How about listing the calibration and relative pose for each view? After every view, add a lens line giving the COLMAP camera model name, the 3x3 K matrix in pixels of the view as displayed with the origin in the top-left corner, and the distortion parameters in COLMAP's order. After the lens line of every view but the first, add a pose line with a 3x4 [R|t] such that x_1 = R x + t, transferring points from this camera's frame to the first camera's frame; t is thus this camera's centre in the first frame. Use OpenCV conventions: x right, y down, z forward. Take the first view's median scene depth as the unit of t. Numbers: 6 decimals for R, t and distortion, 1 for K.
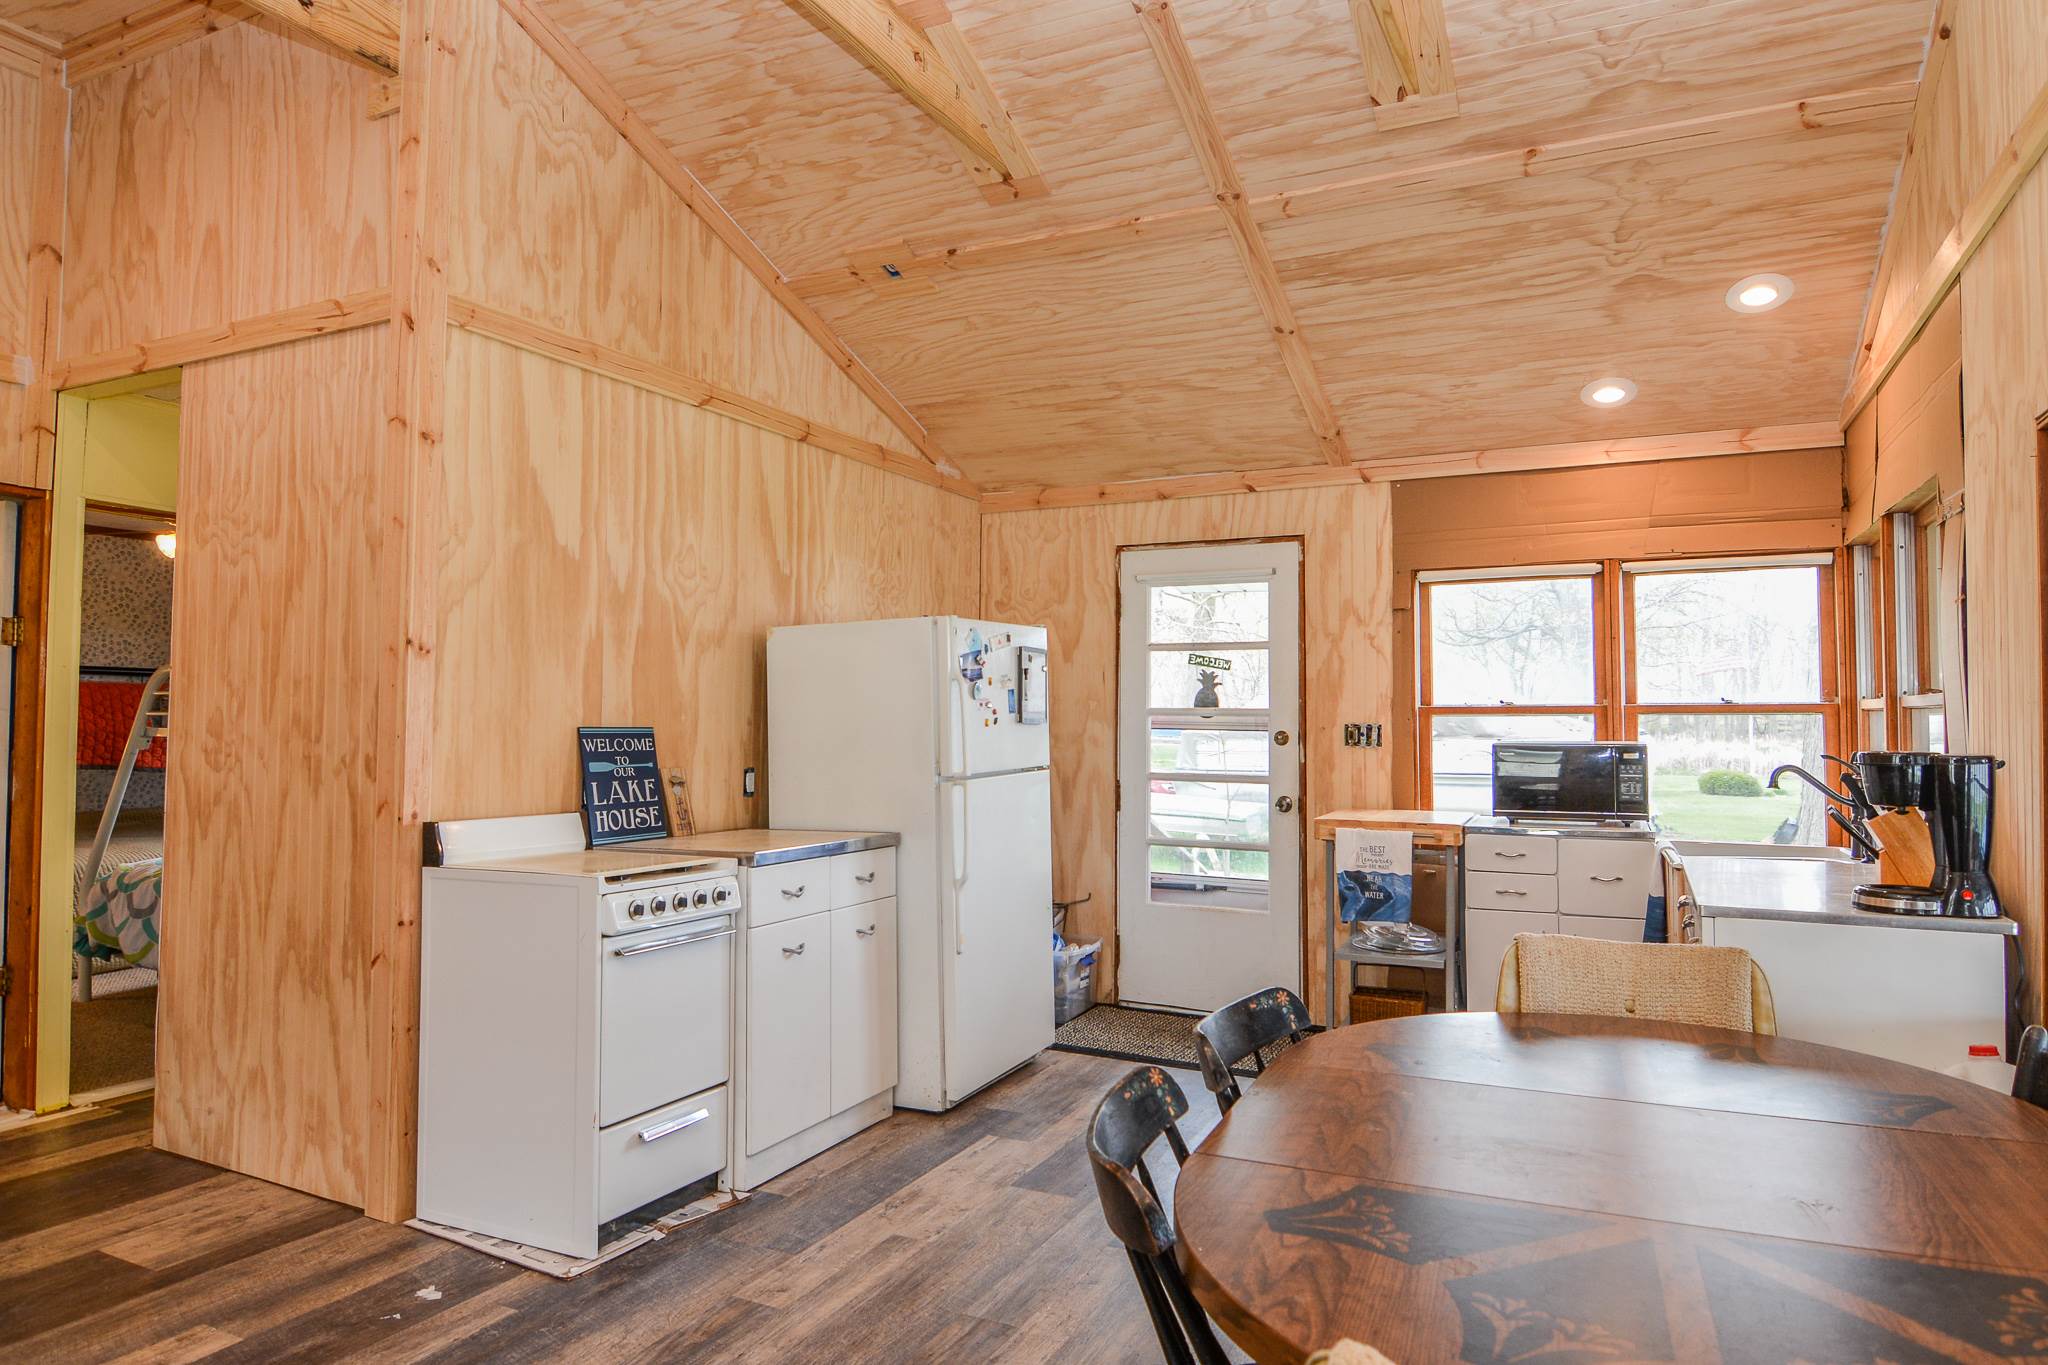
lens RADIAL K [[1238.5, 0, 1024.0], [0, 1238.5, 681.4], [0, 0, 1]] dist [-0.002251, -0.014529]
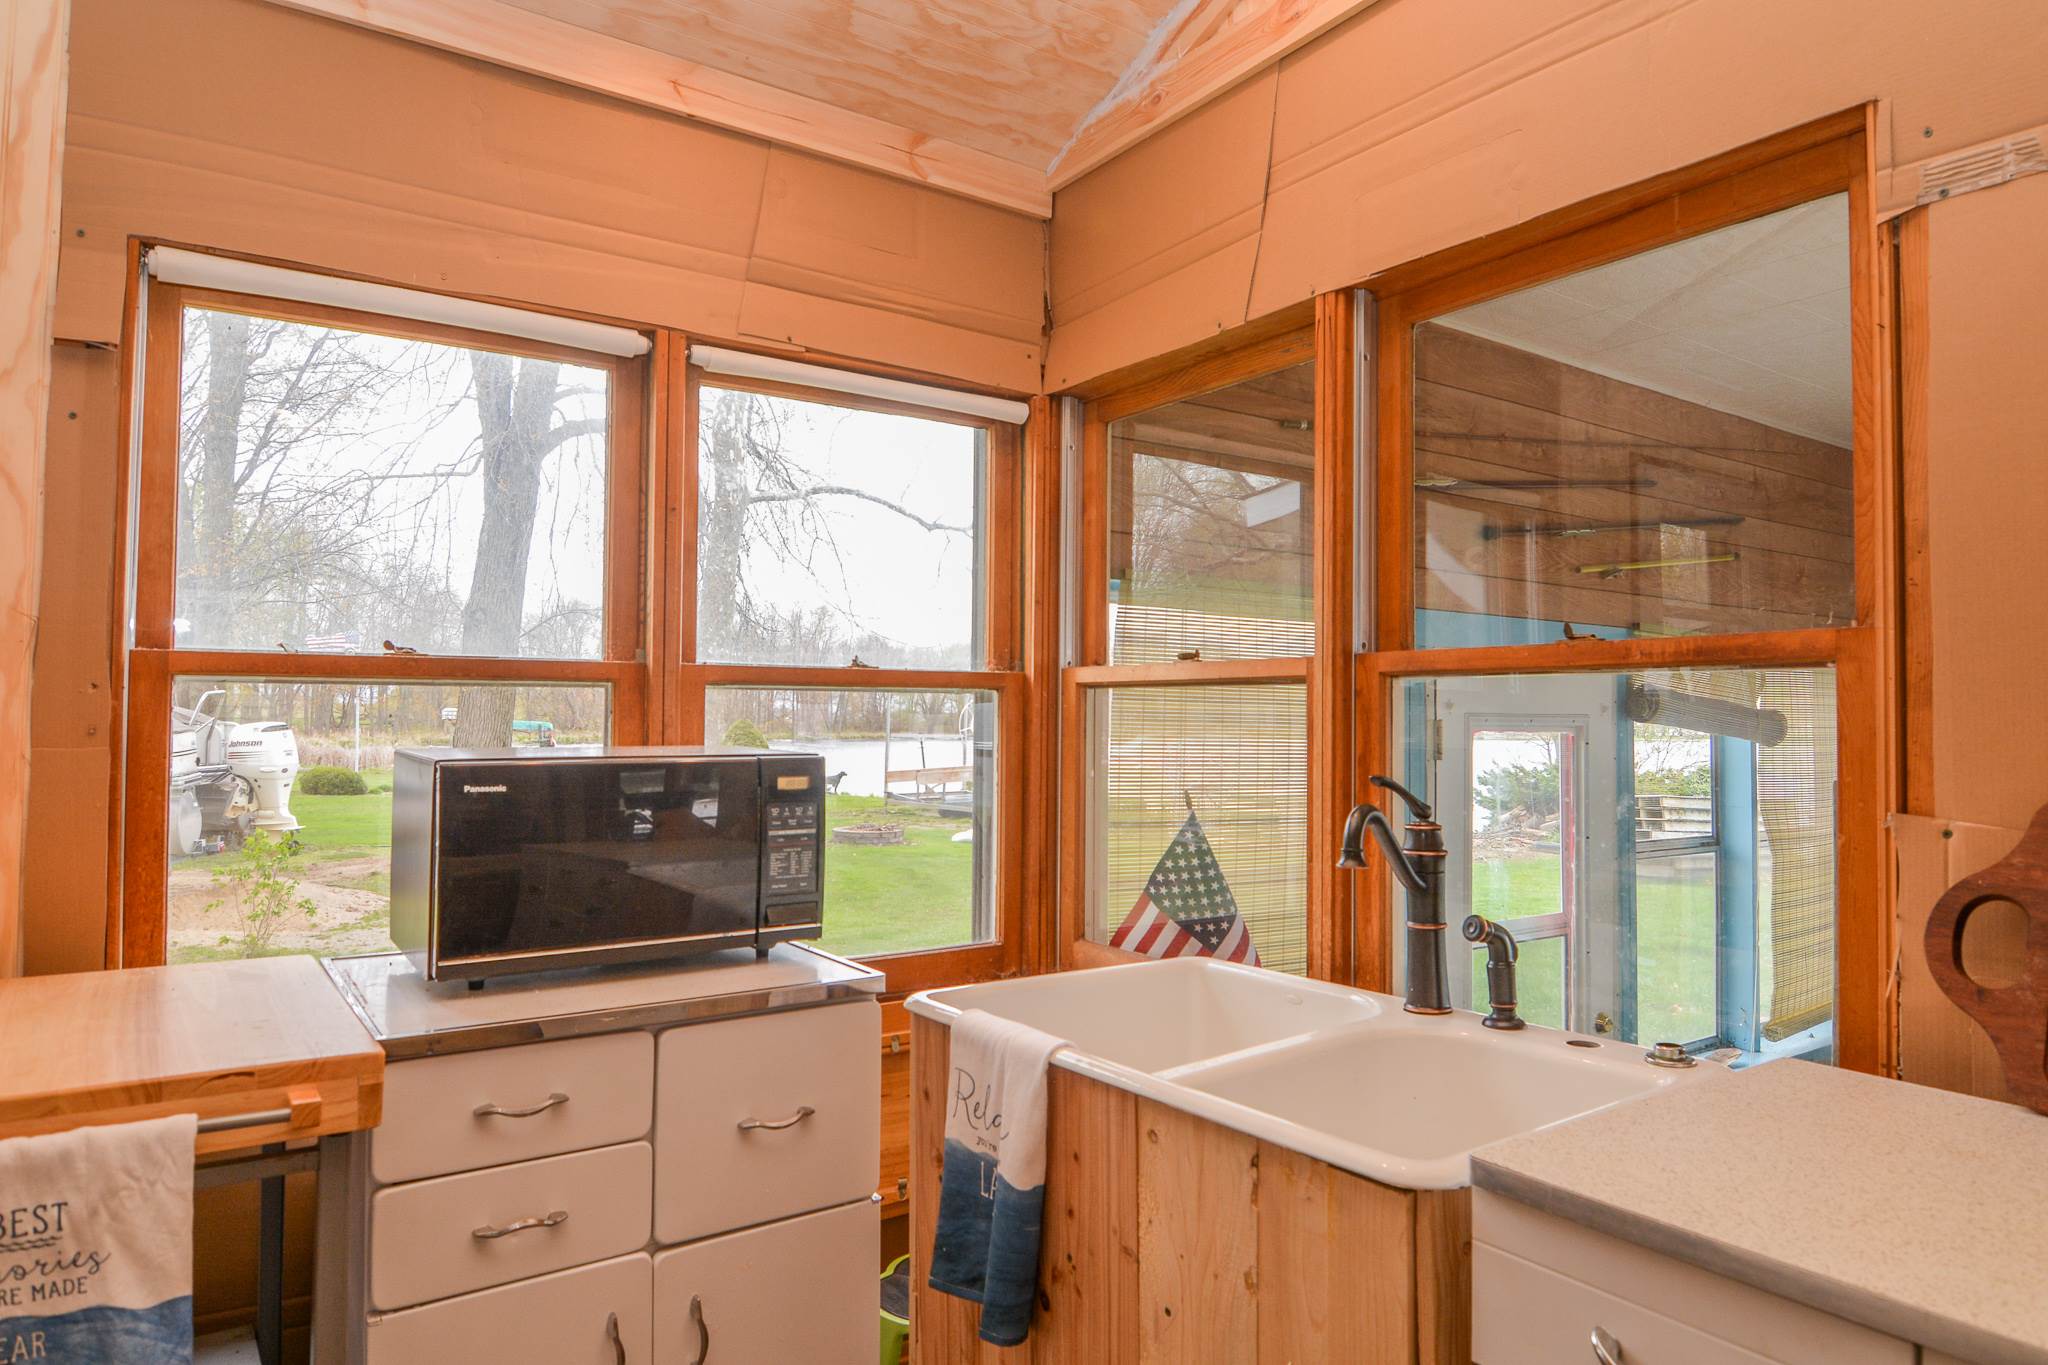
lens RADIAL K [[1238.5, 0, 1028.1], [0, 1238.5, 685.0], [0, 0, 1]] dist [-0.002251, -0.014529]
pose [[0.498780, 0.027854, 0.866281, 0.165706], [-0.033646, 0.999352, -0.012760, 0.028801], [-0.866075, -0.022783, 0.499395, 0.683507]]
